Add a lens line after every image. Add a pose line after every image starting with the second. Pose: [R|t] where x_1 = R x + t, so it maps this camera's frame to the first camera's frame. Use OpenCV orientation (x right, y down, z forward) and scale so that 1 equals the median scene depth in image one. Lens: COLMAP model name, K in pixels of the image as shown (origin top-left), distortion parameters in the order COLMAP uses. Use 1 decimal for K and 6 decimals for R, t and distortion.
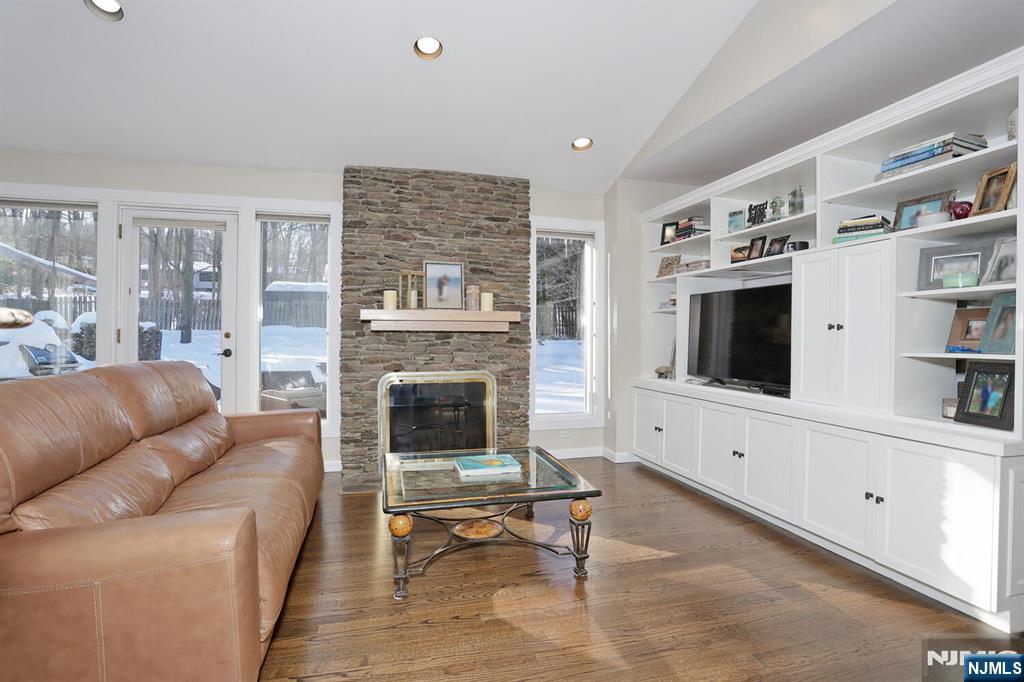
lens RADIAL K [[492.7, 0, 507.0], [0, 492.7, 337.7], [0, 0, 1]] dist [-0.072609, 0.031139]
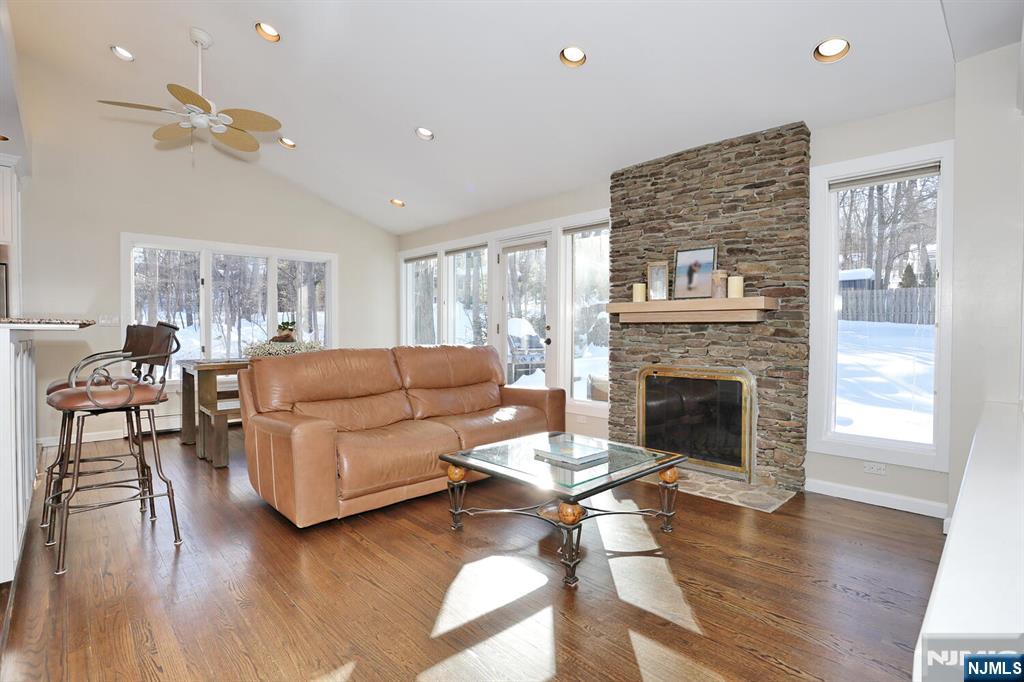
lens RADIAL K [[492.7, 0, 507.0], [0, 492.7, 337.7], [0, 0, 1]] dist [-0.072609, 0.031139]
pose [[0.485902, 0.011505, -0.873938, 0.504495], [0.000908, 0.999906, 0.013668, 0.002605], [0.874013, -0.007435, 0.485846, 0.250144]]
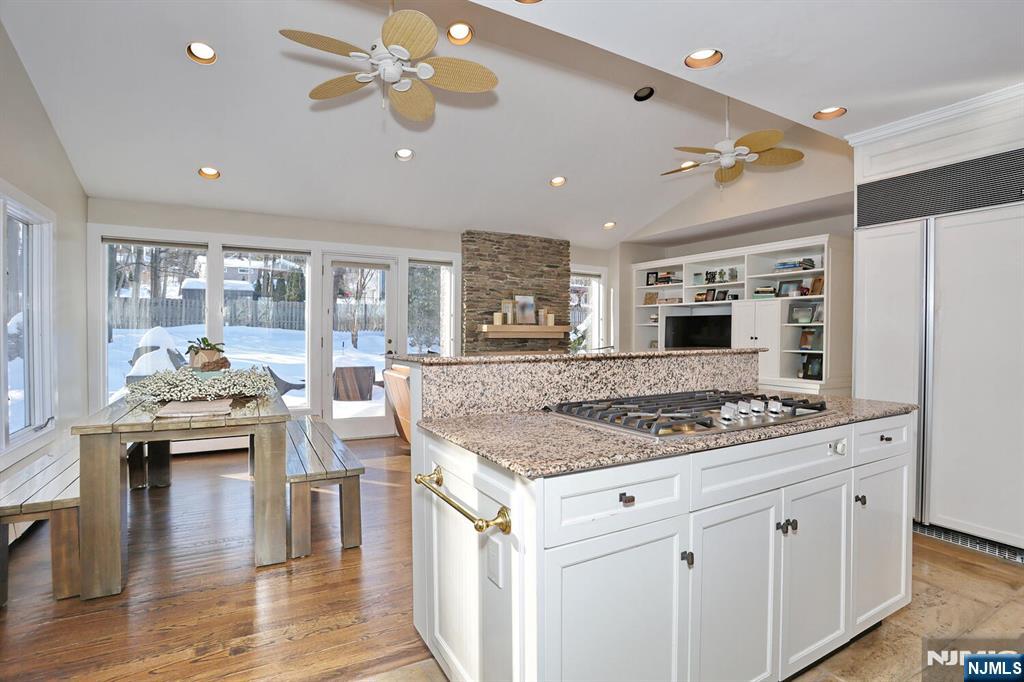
lens RADIAL K [[492.7, 0, 507.0], [0, 492.7, 337.7], [0, 0, 1]] dist [-0.072609, 0.031139]
pose [[0.967113, -0.004398, 0.254308, -0.589112], [0.001545, 0.999934, 0.011416, -0.032583], [-0.254341, -0.010648, 0.967056, -0.513147]]
